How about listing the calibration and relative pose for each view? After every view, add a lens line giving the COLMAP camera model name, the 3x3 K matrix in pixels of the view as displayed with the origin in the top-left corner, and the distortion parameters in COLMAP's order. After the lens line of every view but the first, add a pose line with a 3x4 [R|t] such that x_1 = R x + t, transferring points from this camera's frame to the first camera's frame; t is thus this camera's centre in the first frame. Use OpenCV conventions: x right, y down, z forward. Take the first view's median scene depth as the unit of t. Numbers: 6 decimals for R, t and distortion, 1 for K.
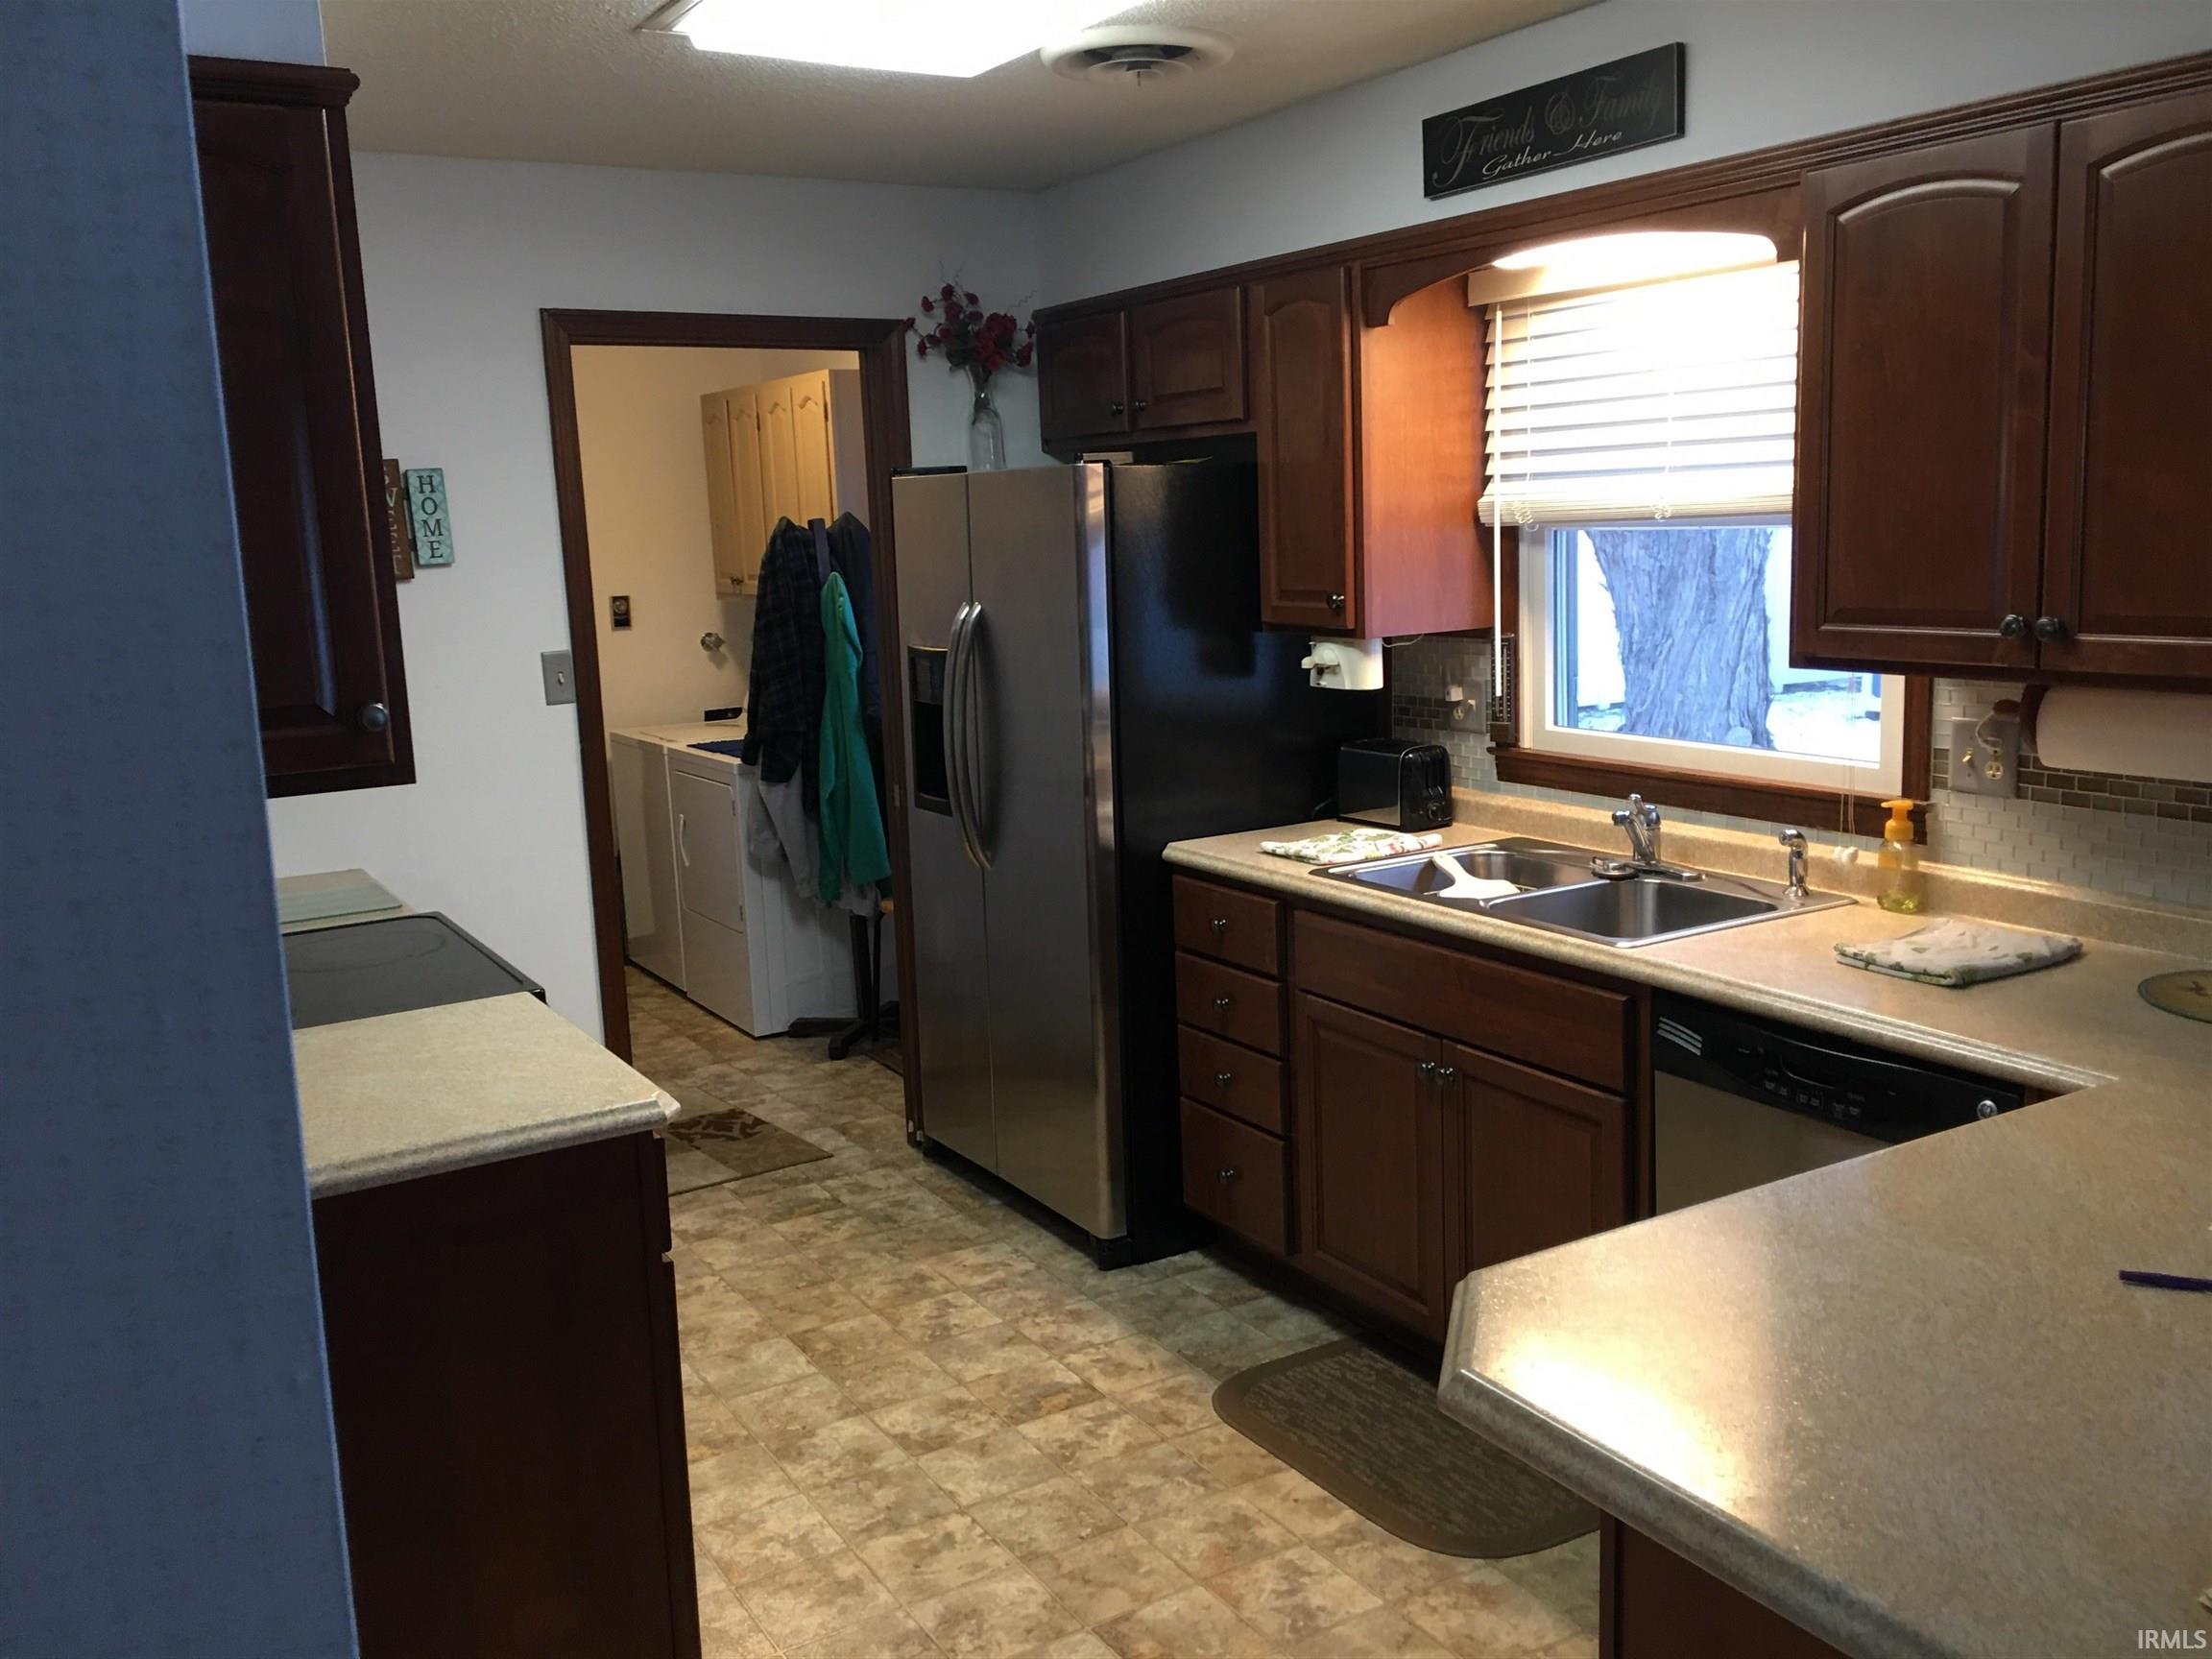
lens RADIAL K [[1866.6, 0, 1106.0], [0, 1866.6, 829.5], [0, 0, 1]] dist [0.052733, 0.000258]
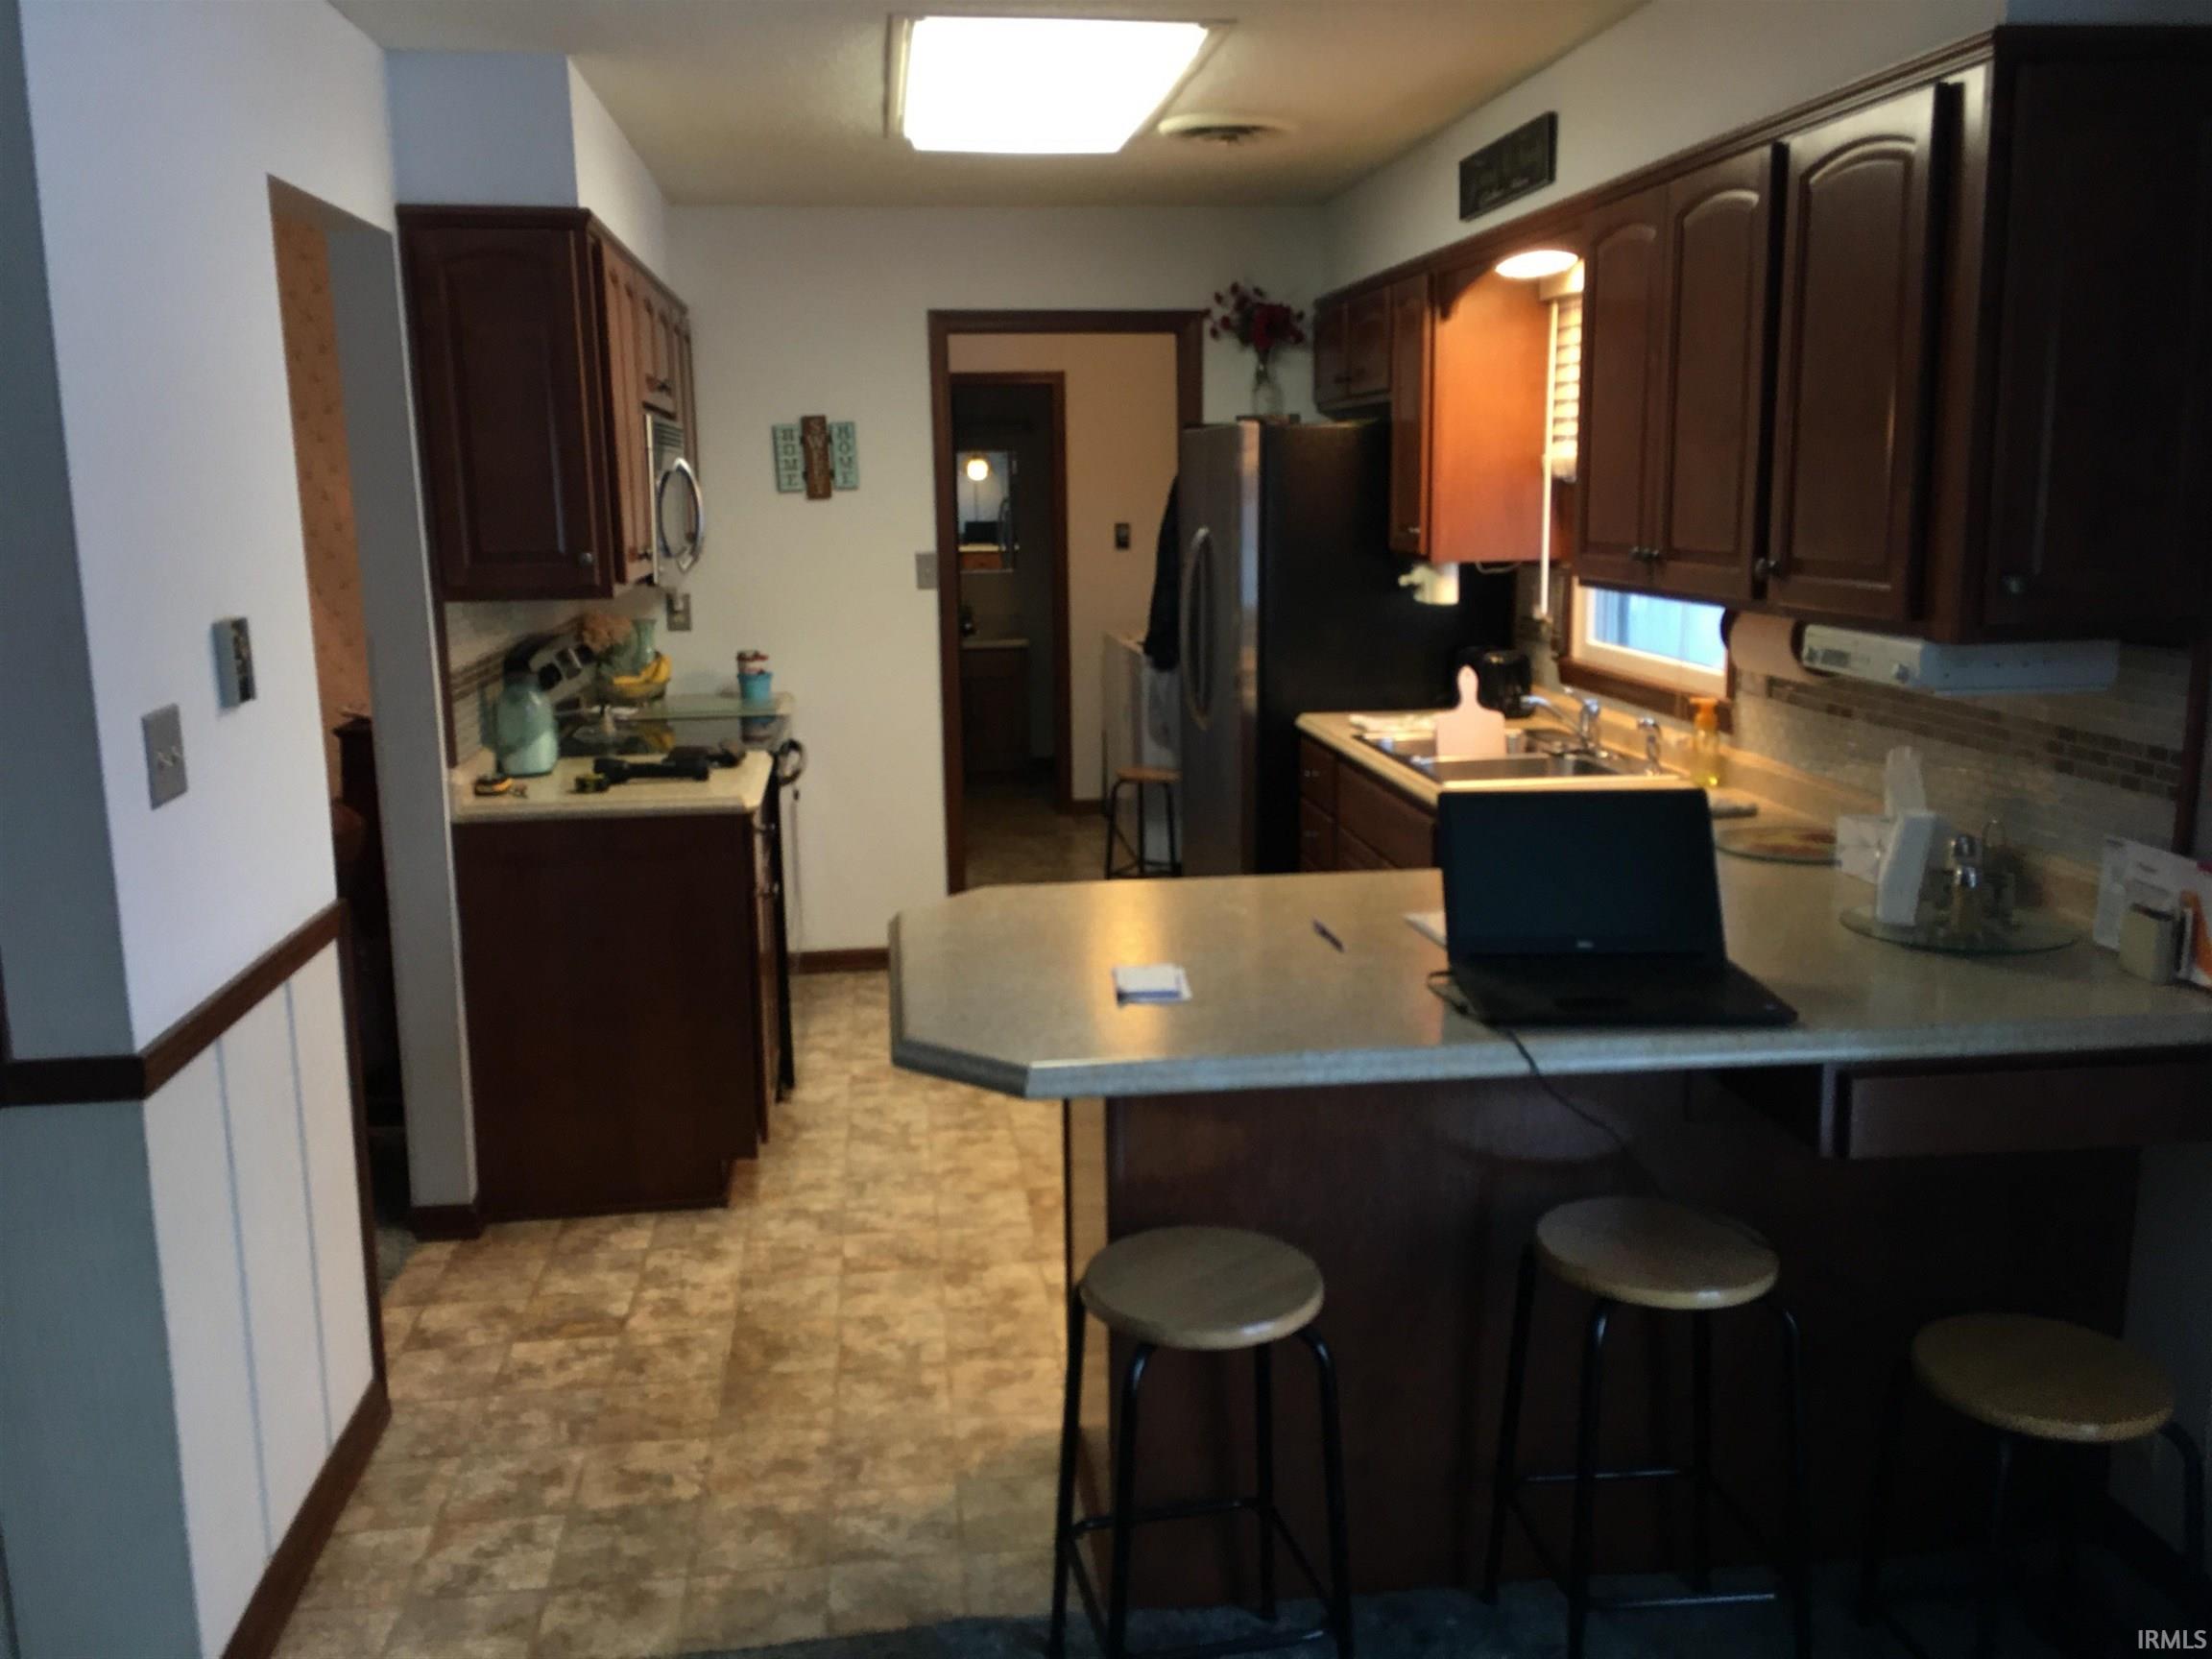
lens RADIAL K [[1866.6, 0, 1106.0], [0, 1866.6, 829.5], [0, 0, 1]] dist [0.052733, 0.000258]
pose [[0.910461, 0.099196, -0.401524, 0.442904], [-0.088478, 0.995052, 0.045201, 0.040533], [0.404021, -0.005628, 0.914732, -0.255807]]
